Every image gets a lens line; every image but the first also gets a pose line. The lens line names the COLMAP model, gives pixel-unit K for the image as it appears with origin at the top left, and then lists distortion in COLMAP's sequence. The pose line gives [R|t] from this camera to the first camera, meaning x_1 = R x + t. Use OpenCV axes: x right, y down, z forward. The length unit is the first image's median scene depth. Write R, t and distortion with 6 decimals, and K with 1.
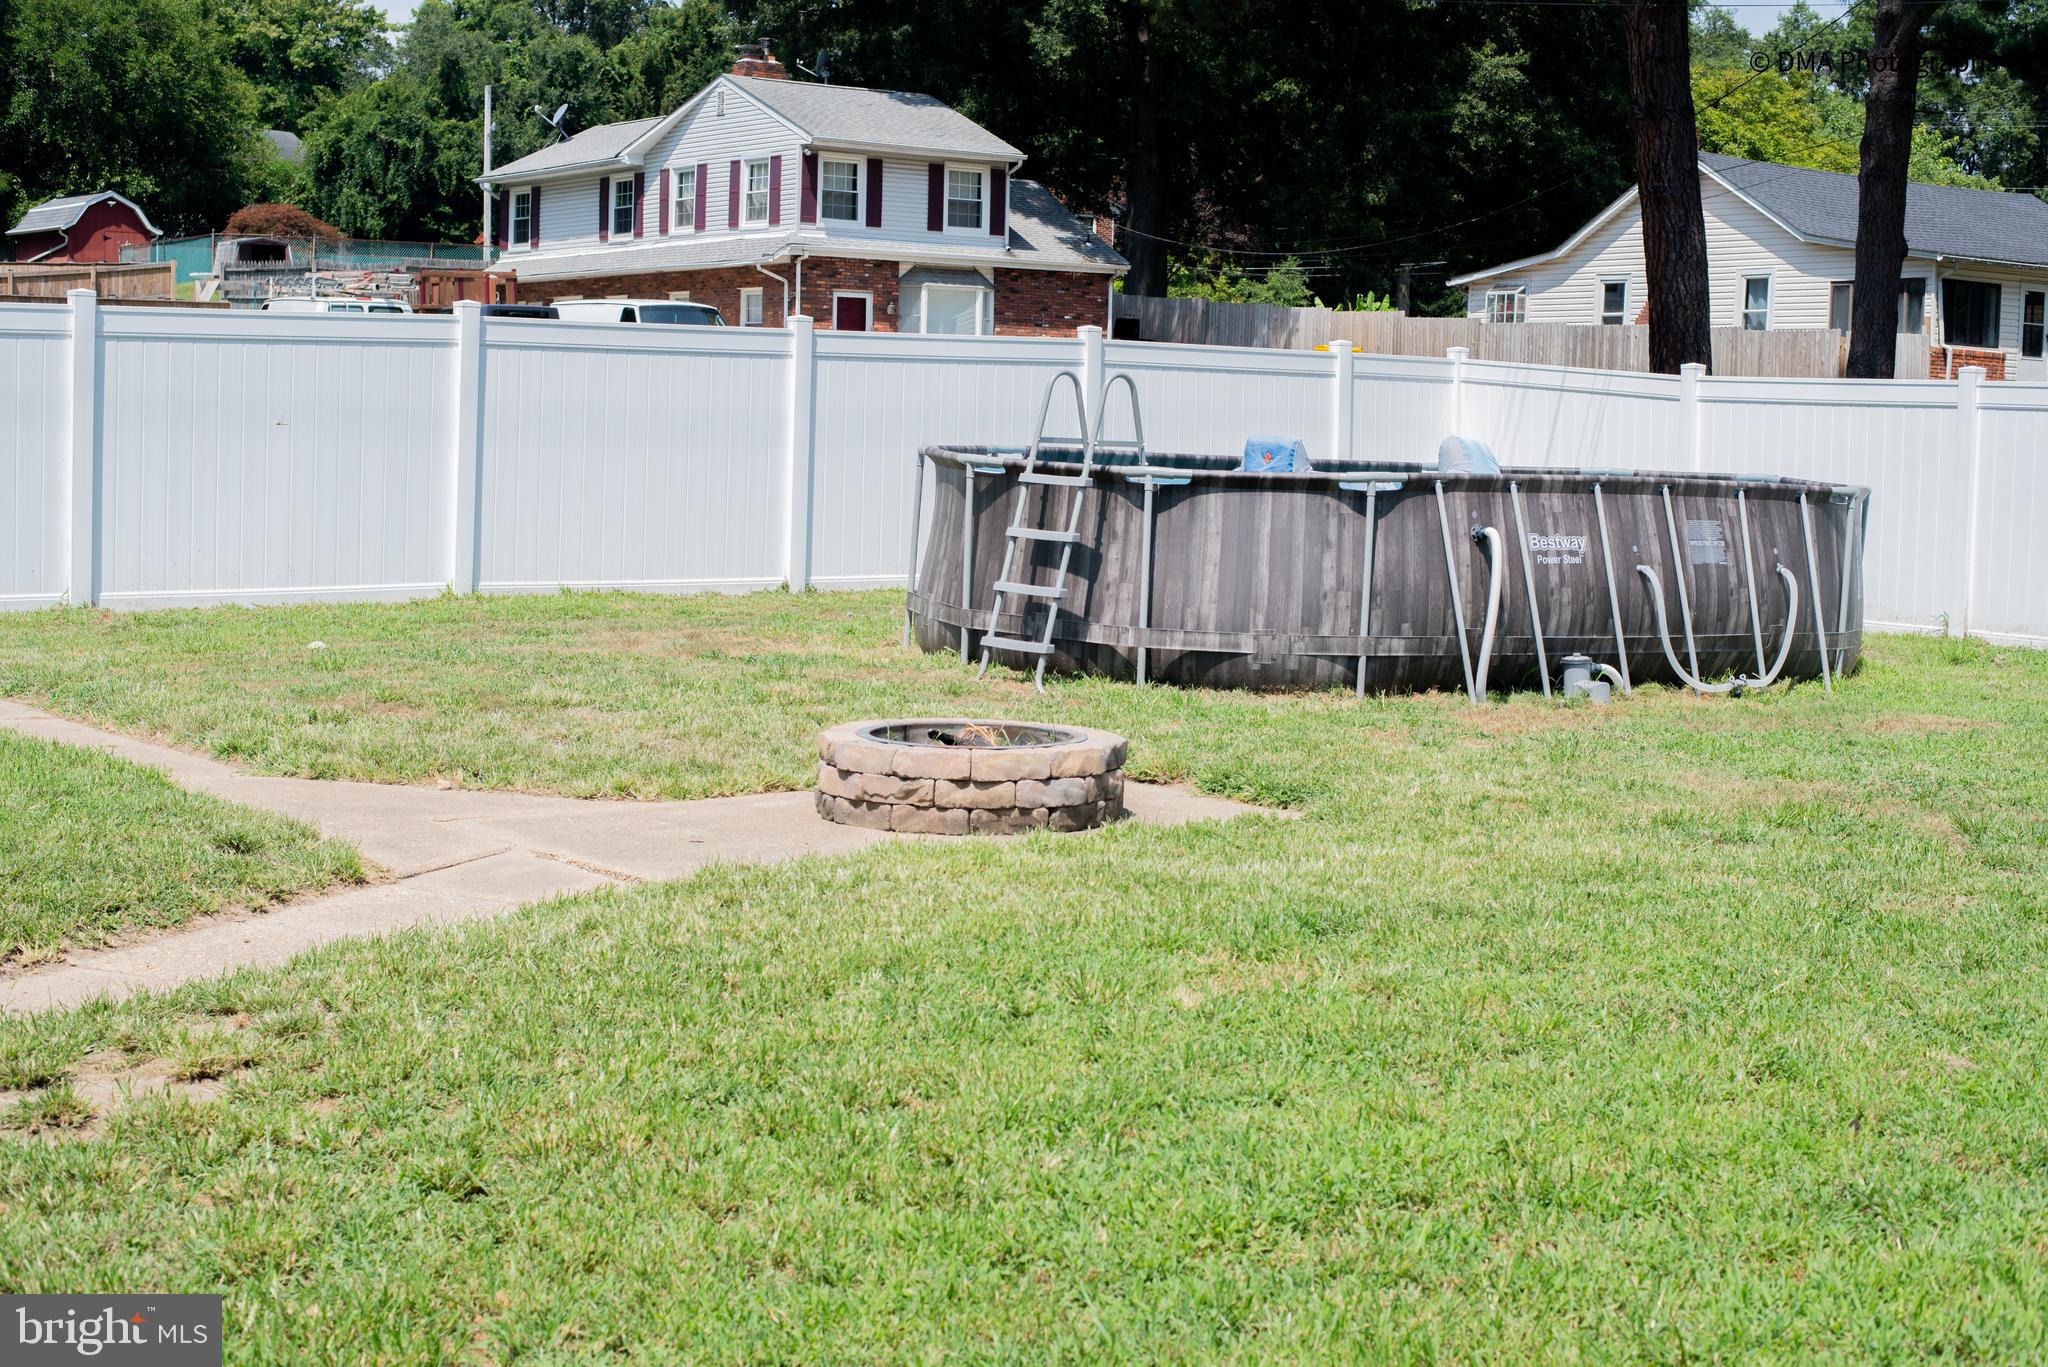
lens RADIAL K [[2928.9, 0, 1020.9], [0, 2928.9, 688.1], [0, 0, 1]] dist [-0.120308, 0.000000]
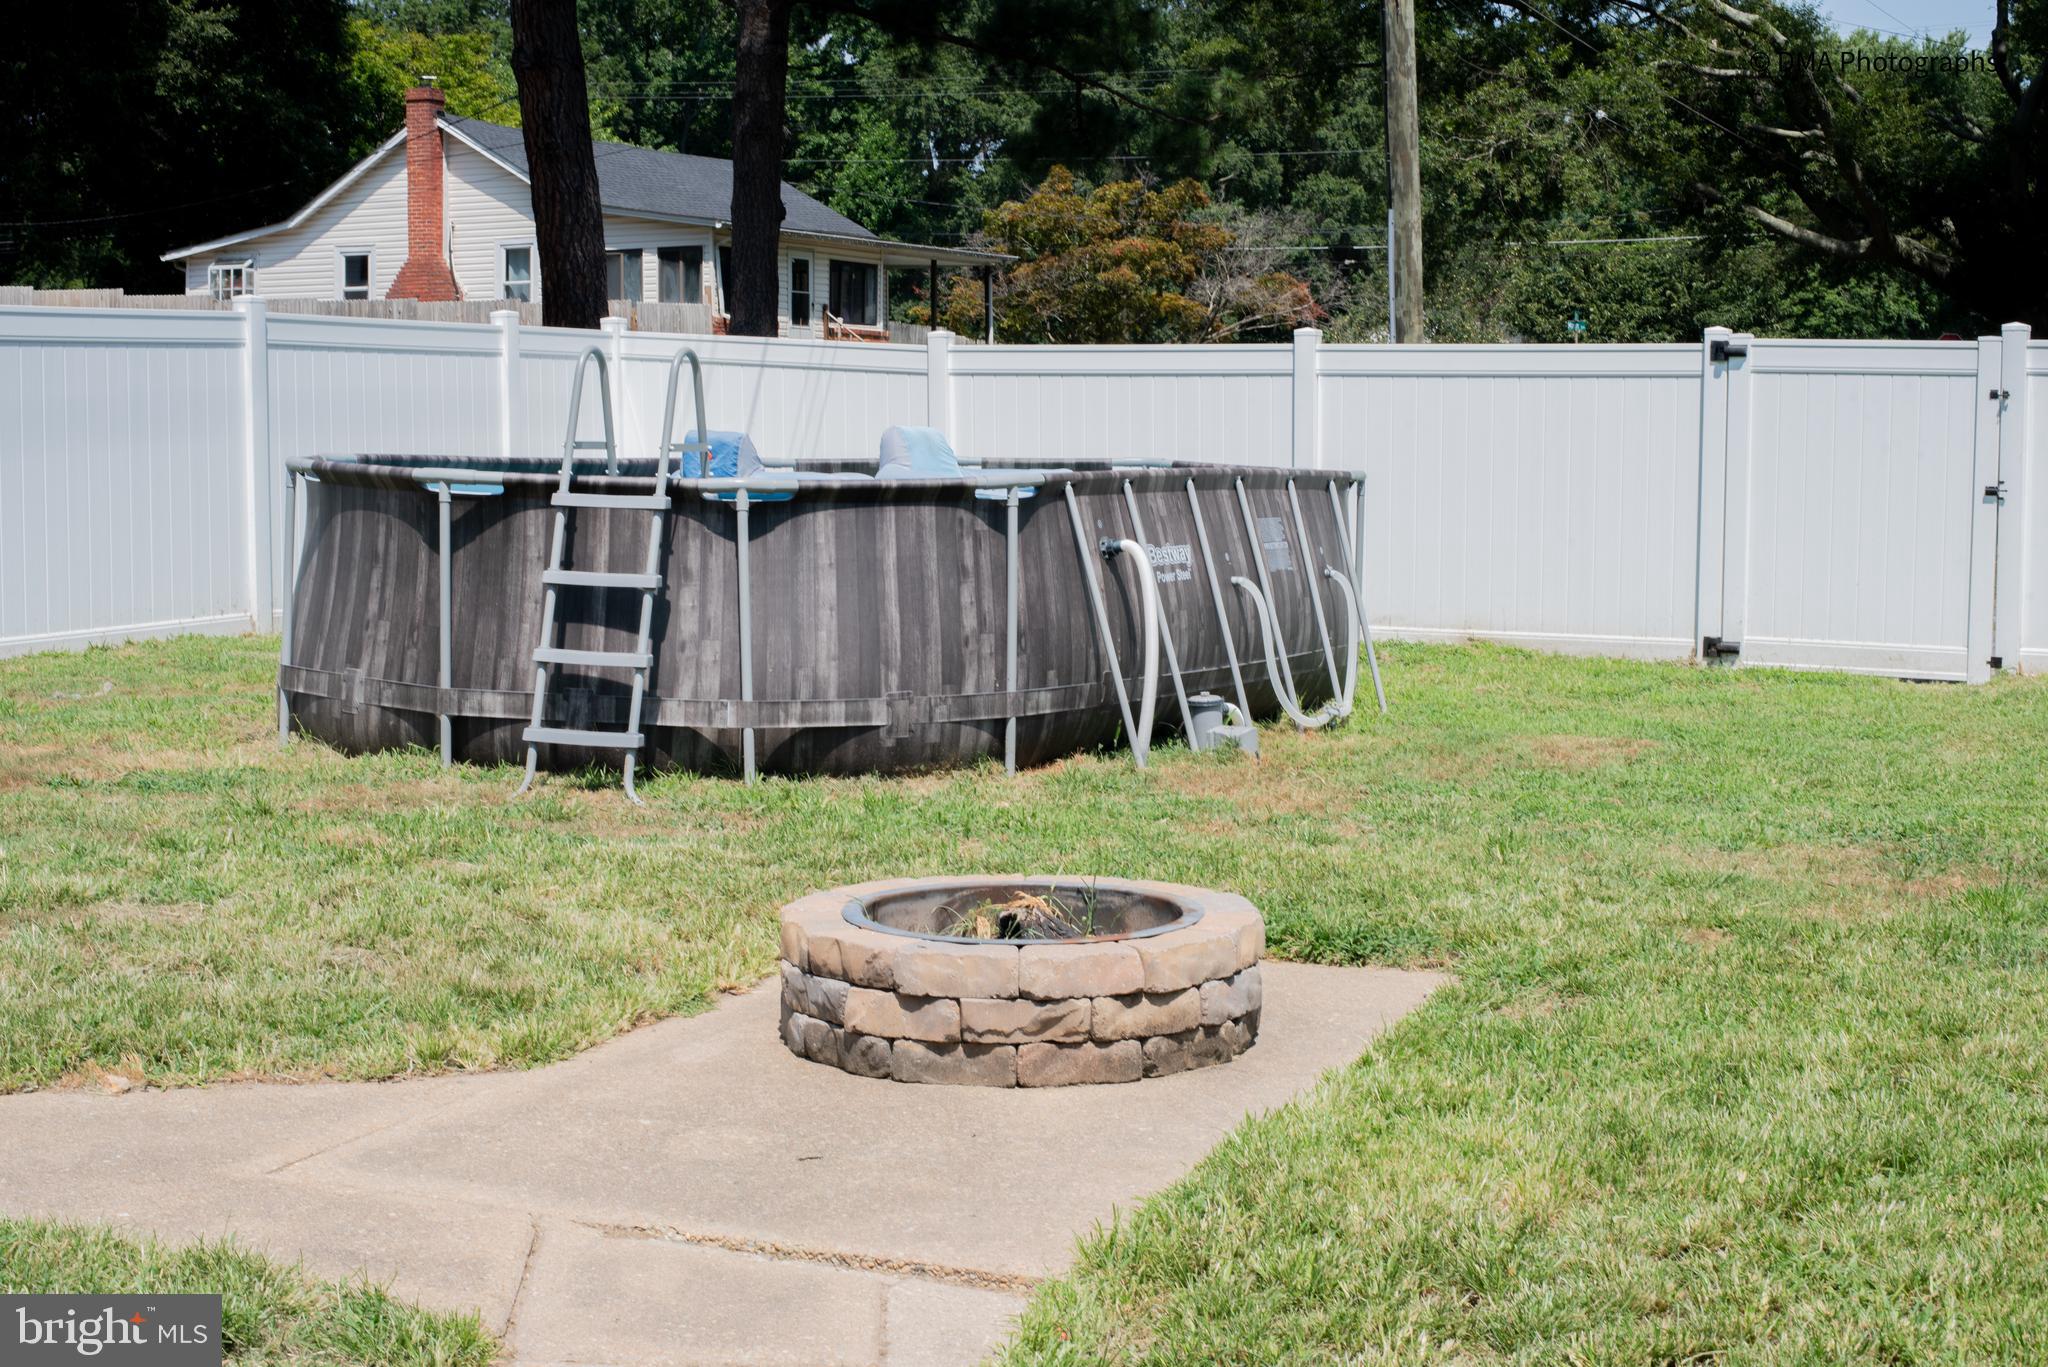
lens RADIAL K [[2928.9, 0, 1026.5], [0, 2928.9, 674.6], [0, 0, 1]] dist [-0.120308, 0.000000]
pose [[0.877389, -0.065618, 0.475271, -0.238246], [0.064407, 0.997746, 0.018852, -0.035852], [-0.475436, 0.014070, 0.879638, 0.327339]]
